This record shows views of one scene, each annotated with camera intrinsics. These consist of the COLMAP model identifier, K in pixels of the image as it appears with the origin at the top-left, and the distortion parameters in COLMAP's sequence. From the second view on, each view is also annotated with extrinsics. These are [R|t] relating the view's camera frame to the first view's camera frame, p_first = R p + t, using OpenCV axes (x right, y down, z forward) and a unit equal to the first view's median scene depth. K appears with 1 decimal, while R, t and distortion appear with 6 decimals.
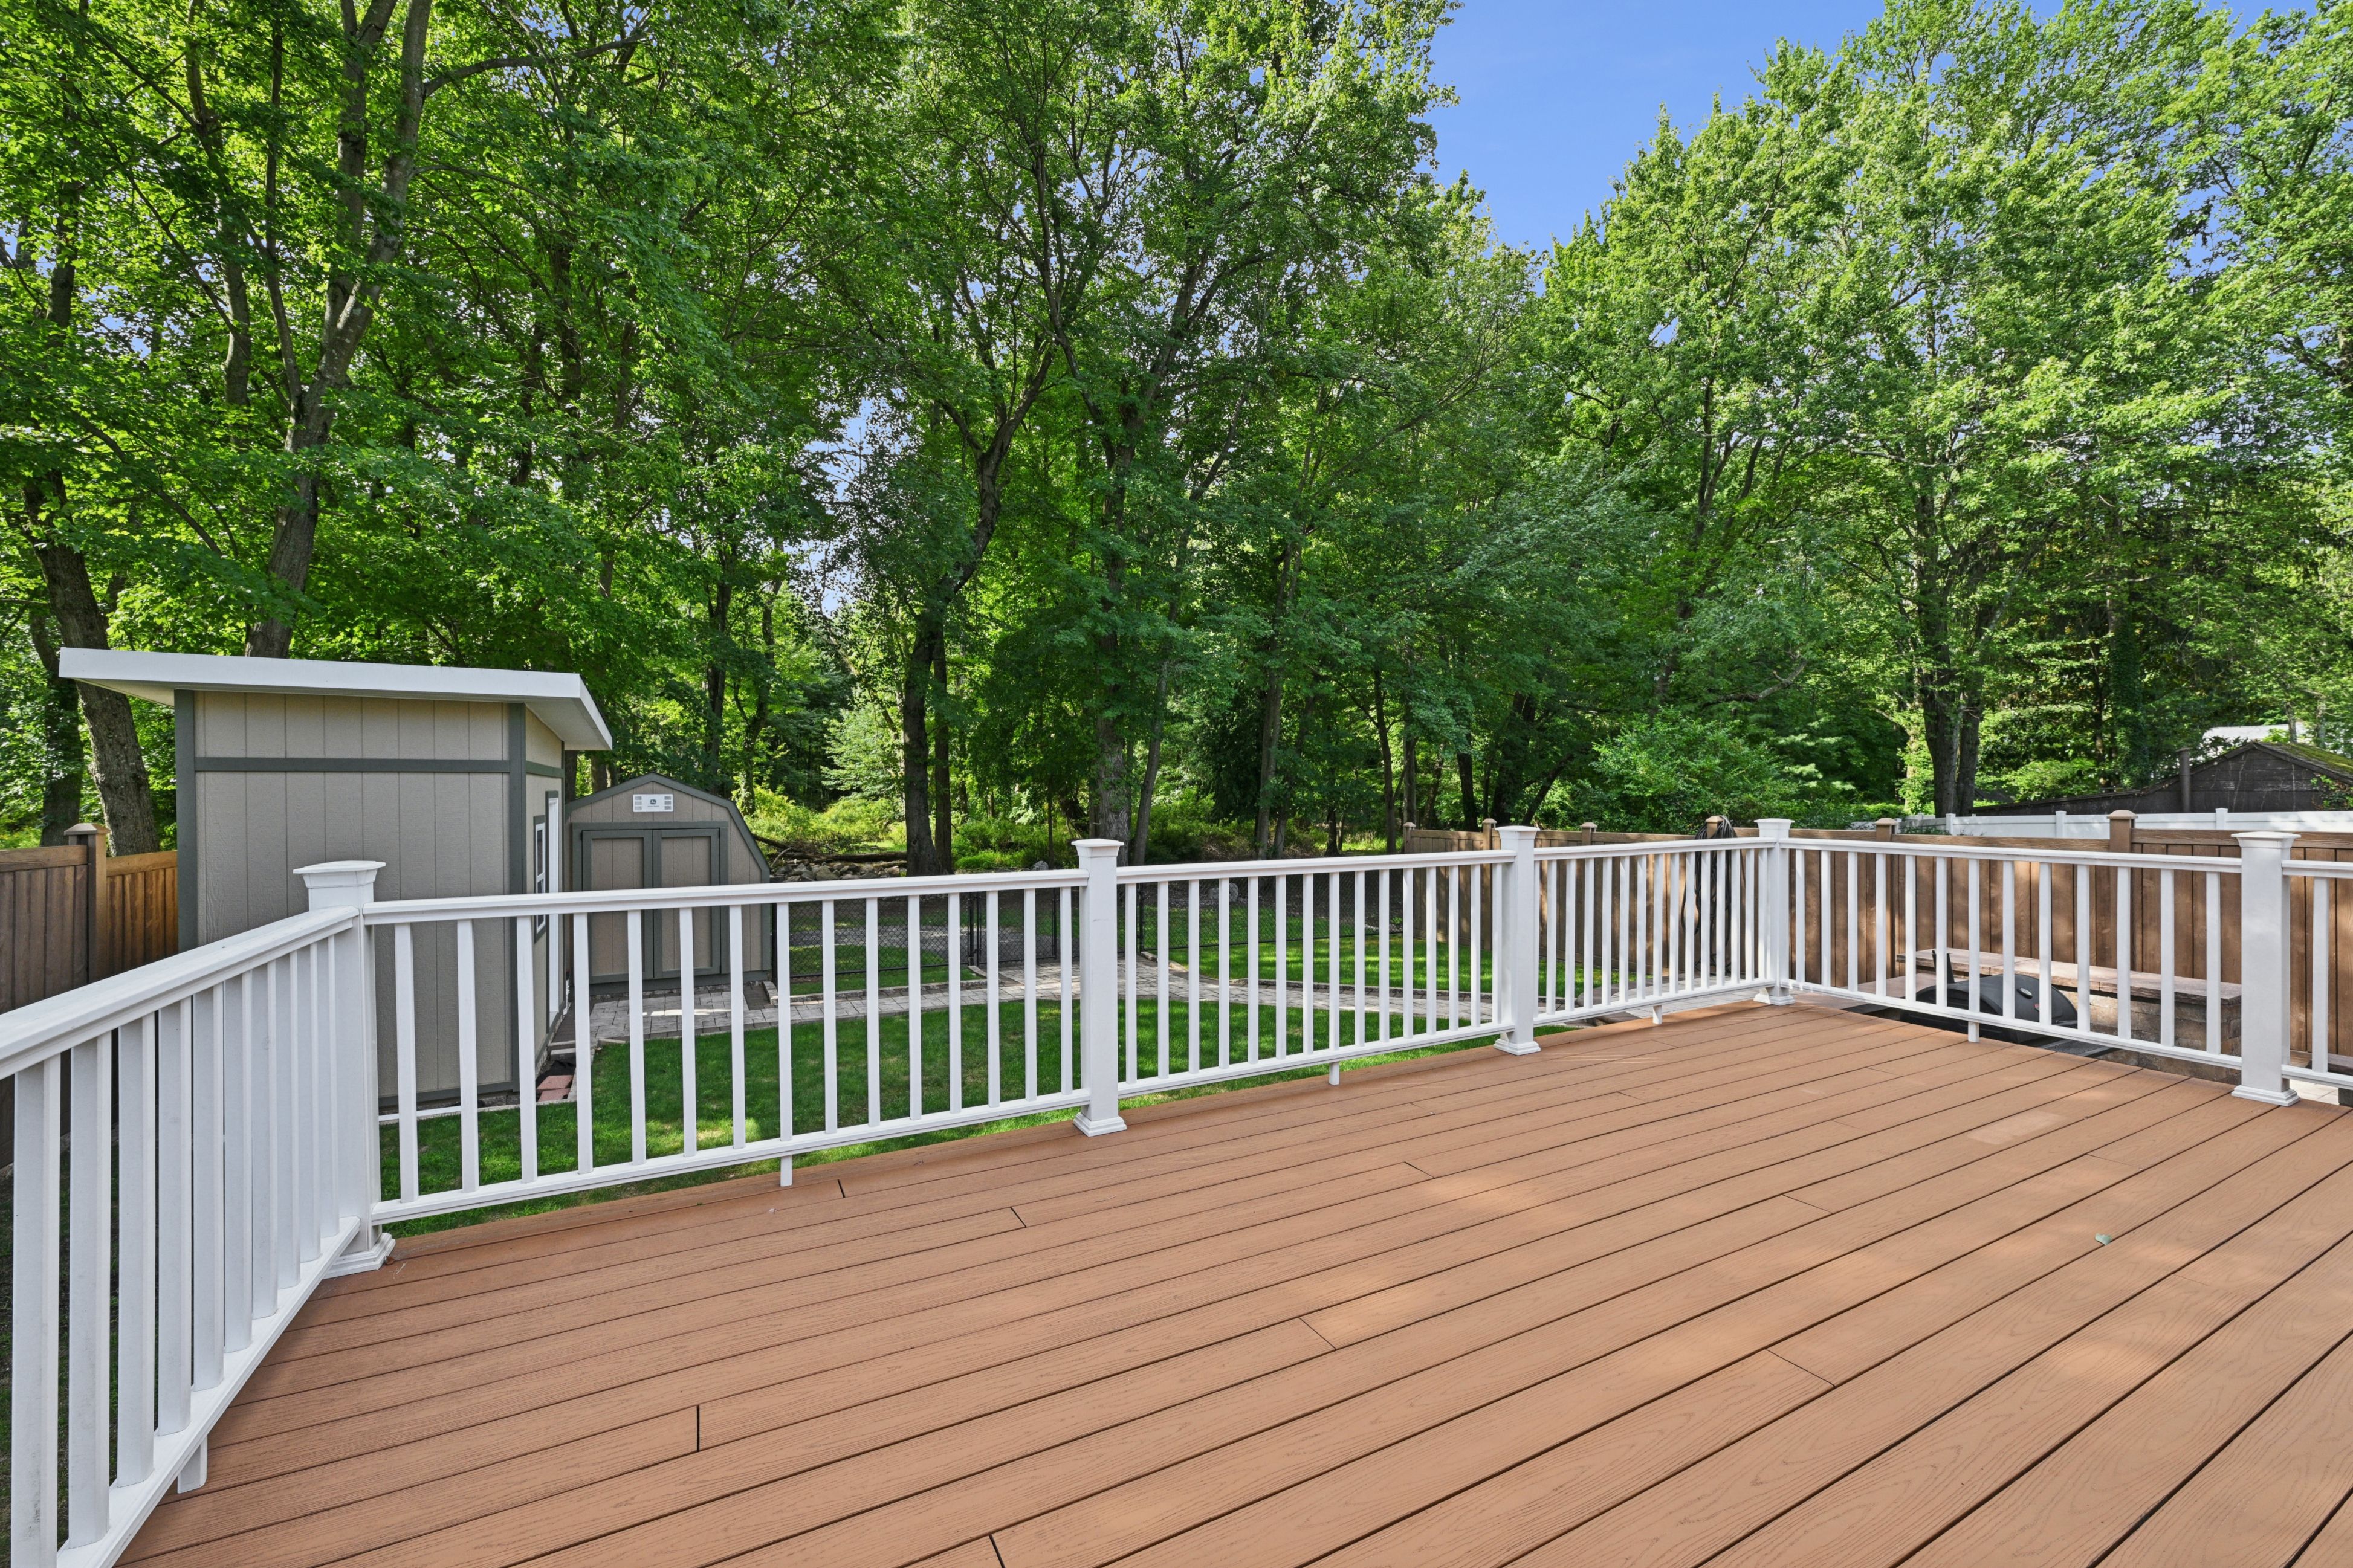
lens RADIAL K [[942.3, 0, 1185.0], [0, 942.3, 782.1], [0, 0, 1]] dist [-0.000171, 0.000332]
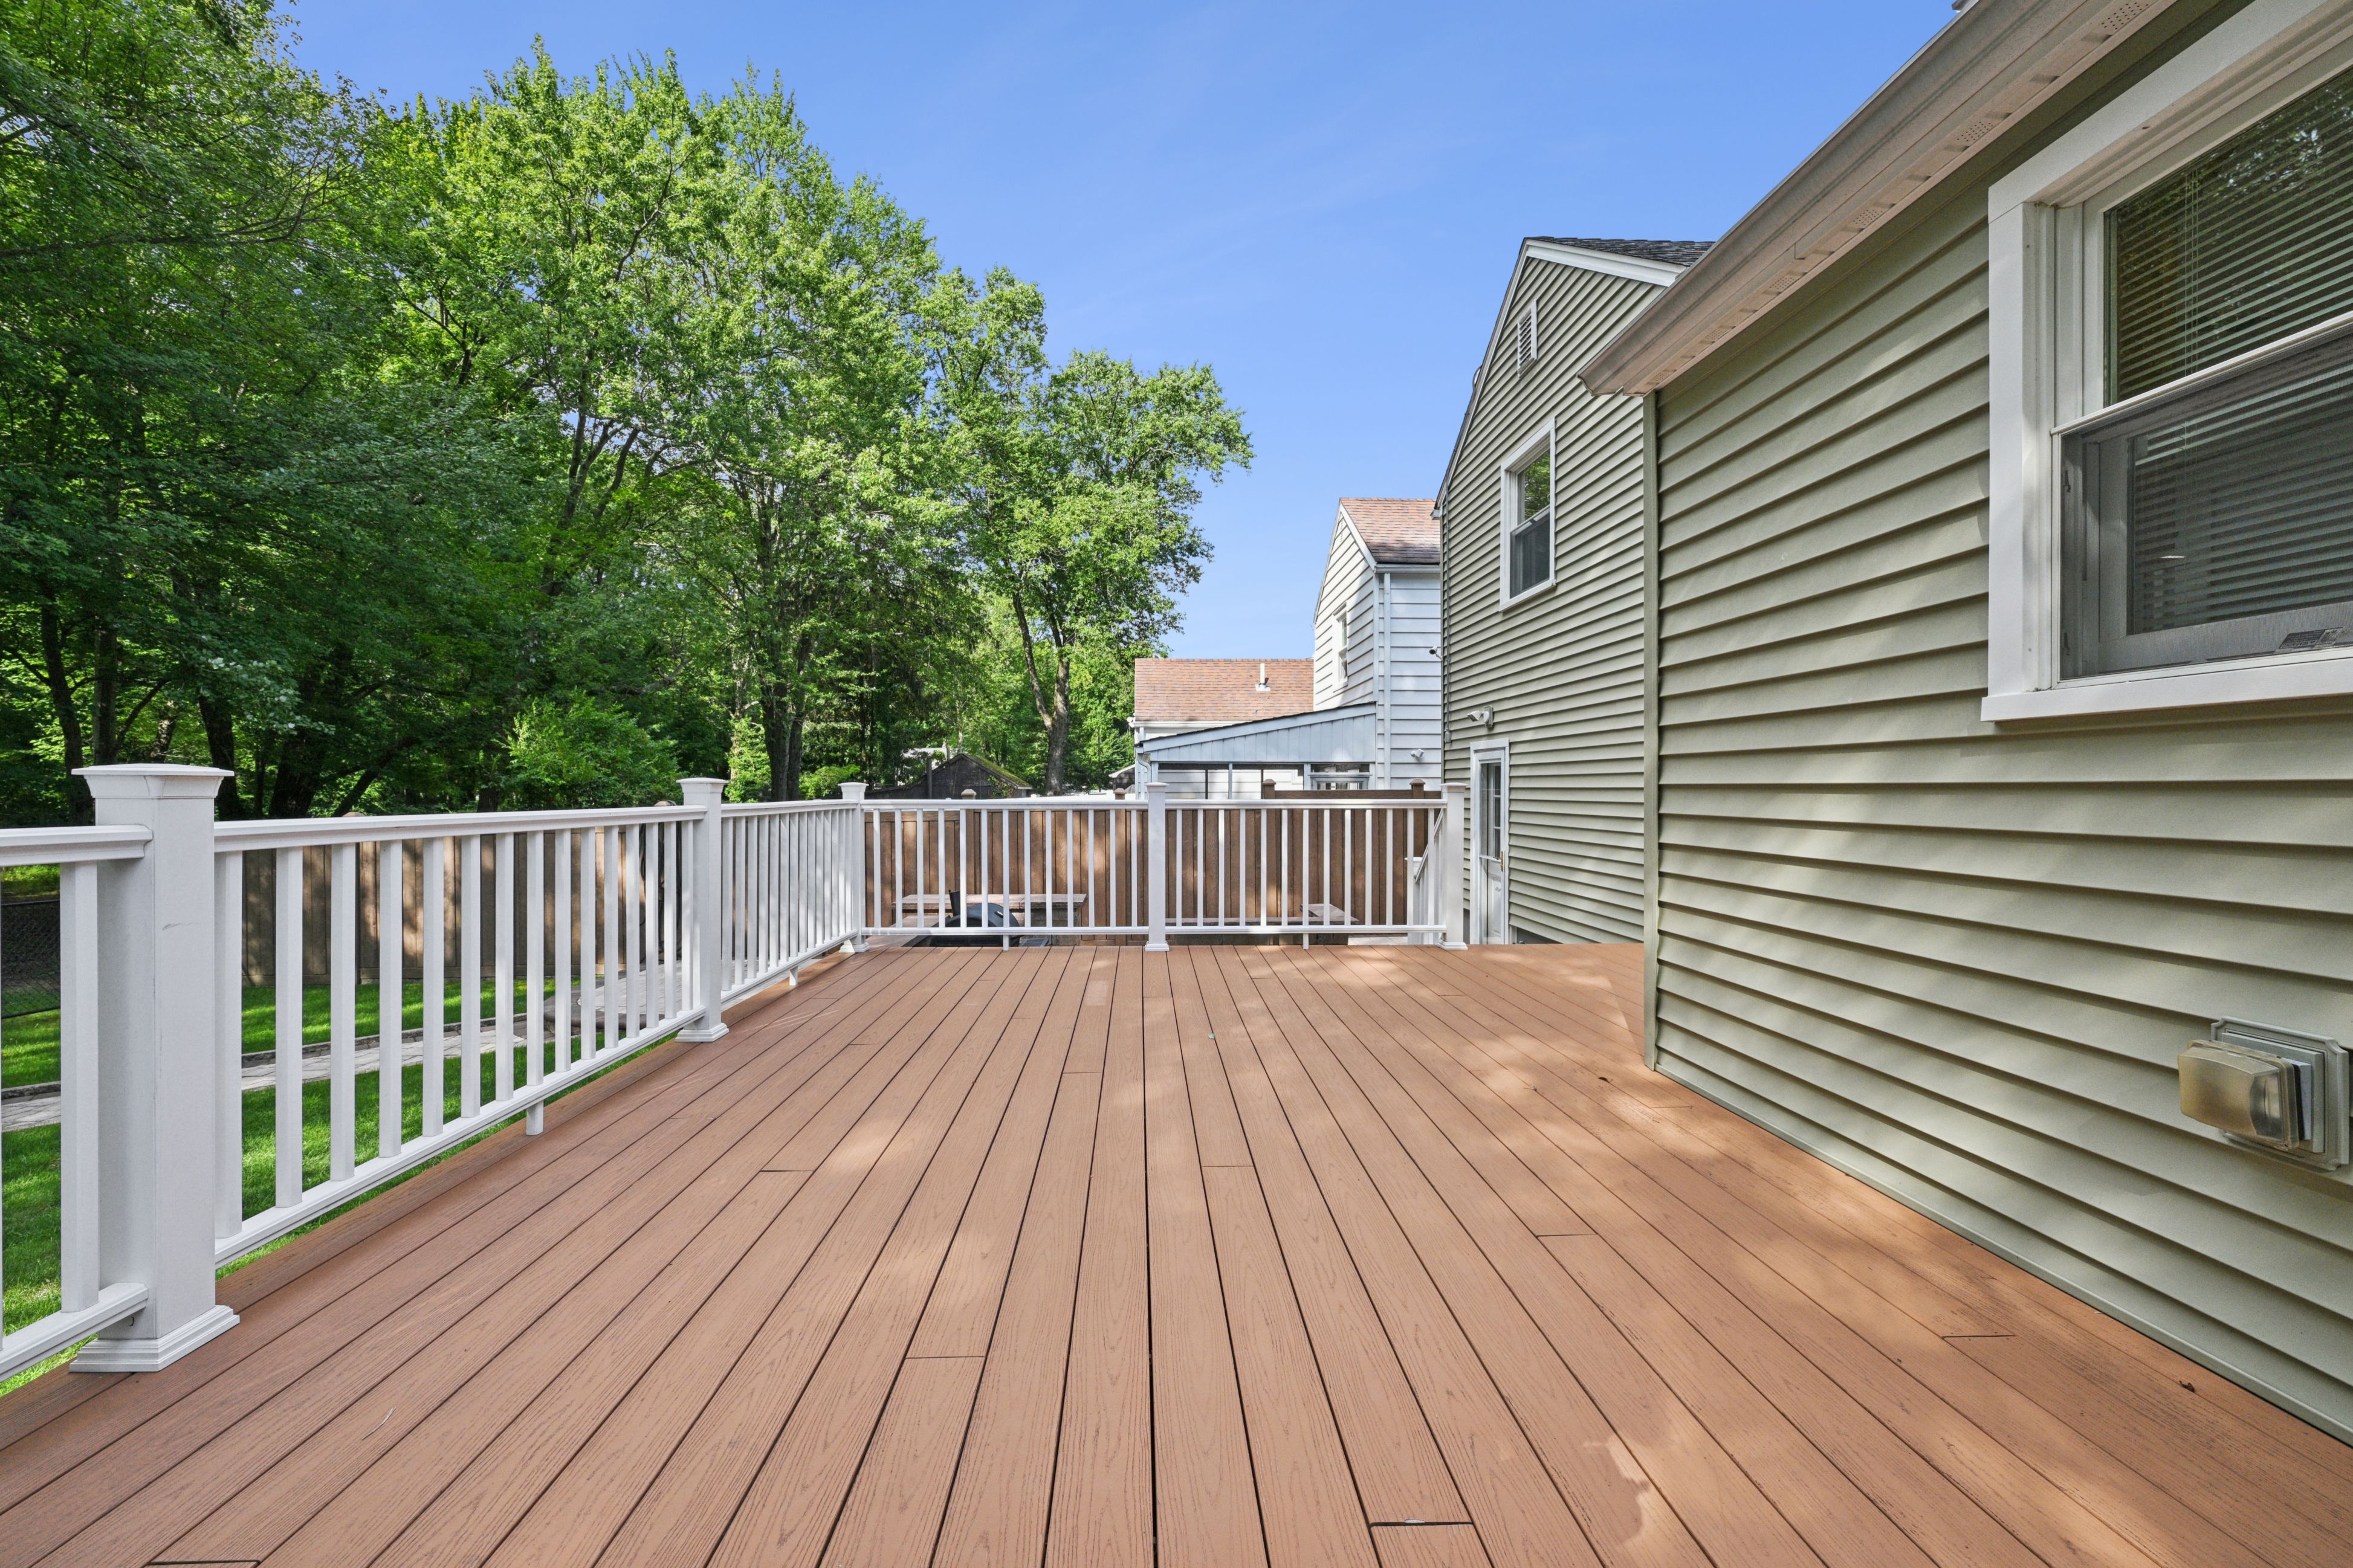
lens RADIAL K [[942.3, 0, 1179.4], [0, 942.3, 798.2], [0, 0, 1]] dist [-0.000171, 0.000332]
pose [[0.446261, -0.010777, 0.894838, -0.207522], [-0.001835, 0.999914, 0.012958, 0.050495], [-0.894901, -0.007425, 0.446203, 0.216230]]
